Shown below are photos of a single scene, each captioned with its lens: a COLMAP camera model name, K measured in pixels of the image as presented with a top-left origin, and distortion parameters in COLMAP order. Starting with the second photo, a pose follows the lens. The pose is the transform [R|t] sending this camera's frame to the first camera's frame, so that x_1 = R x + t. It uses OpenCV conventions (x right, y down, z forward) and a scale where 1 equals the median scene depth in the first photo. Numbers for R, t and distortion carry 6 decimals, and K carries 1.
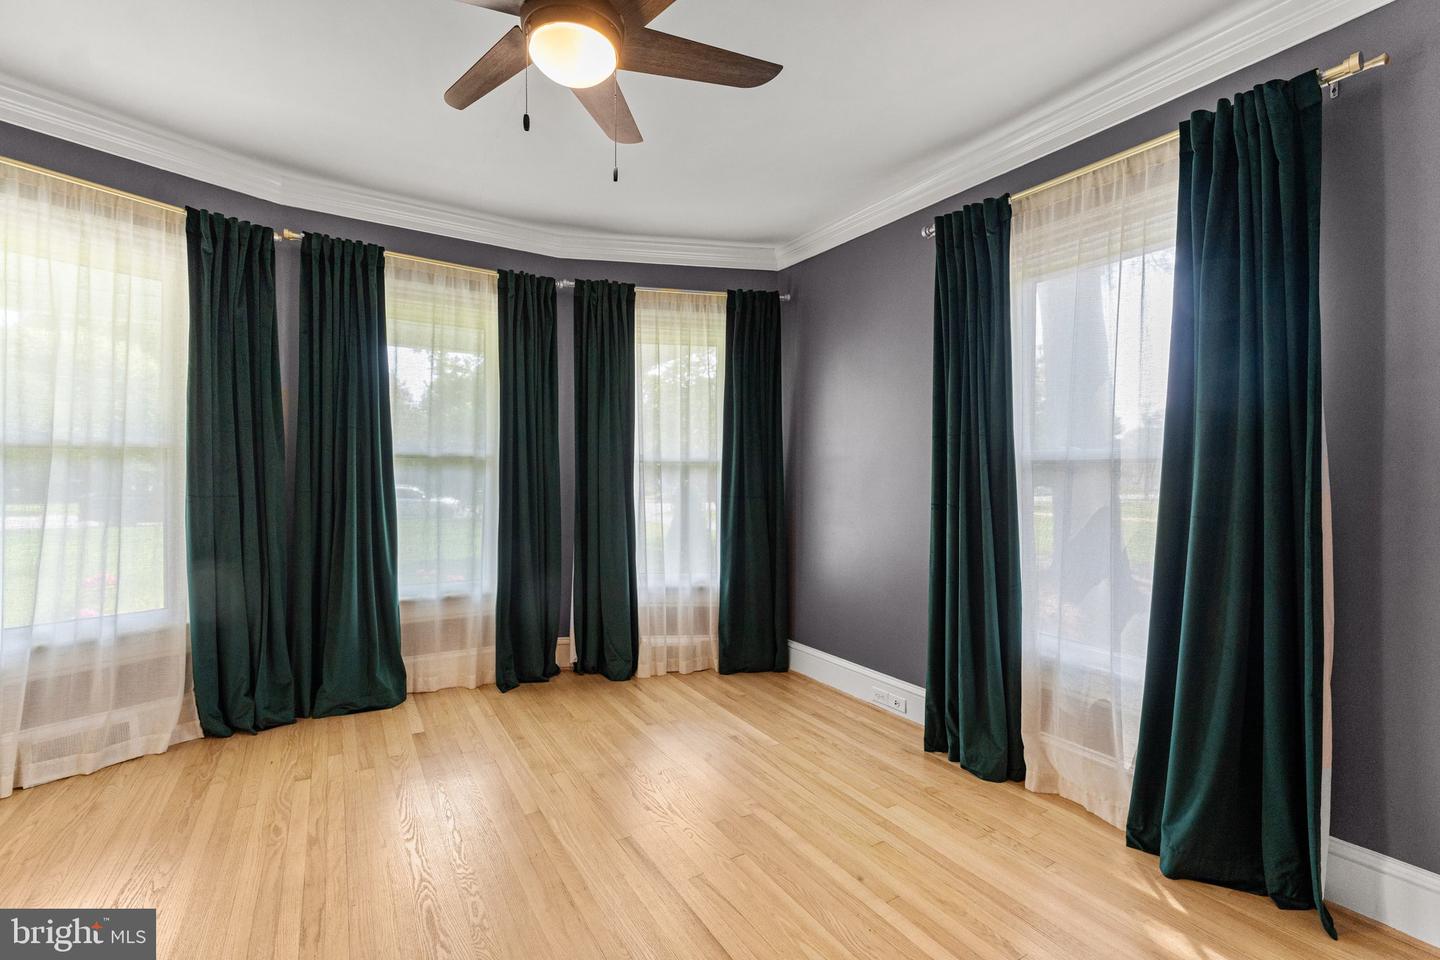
lens RADIAL K [[629.1, 0, 720.0], [0, 629.1, 480.0], [0, 0, 1]] dist [-0.001867, -0.000166]
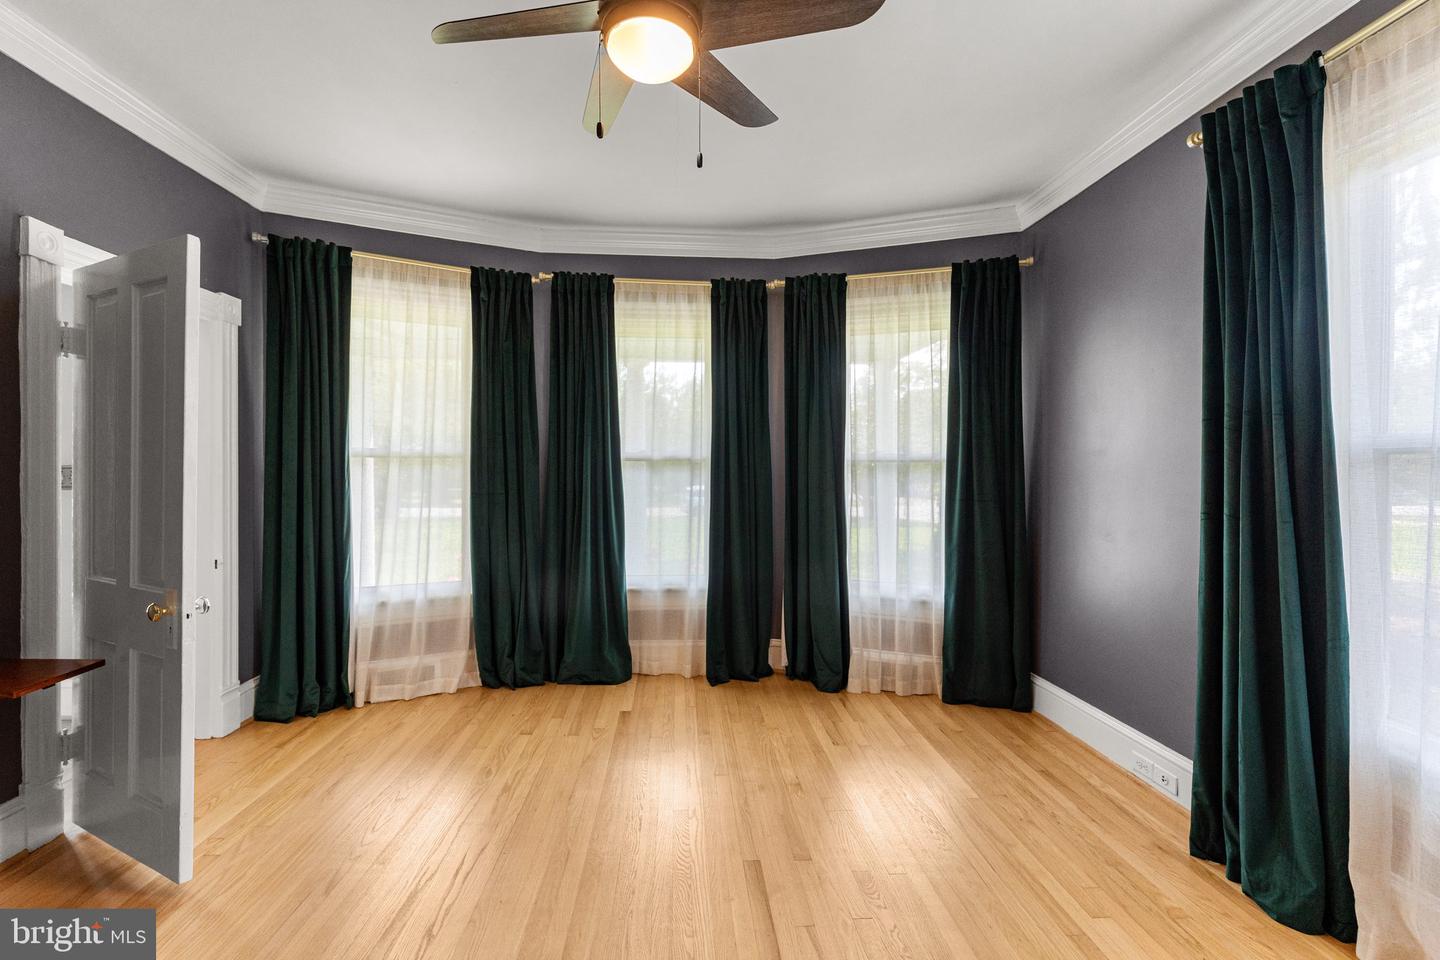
lens RADIAL K [[630.0, 0, 719.5], [0, 630.0, 475.2], [0, 0, 1]] dist [-0.001910, -0.000387]
pose [[0.883816, -0.005402, -0.467804, 0.159150], [0.000599, 0.999946, -0.010416, 0.001925], [0.467834, 0.008926, 0.883771, 0.089237]]
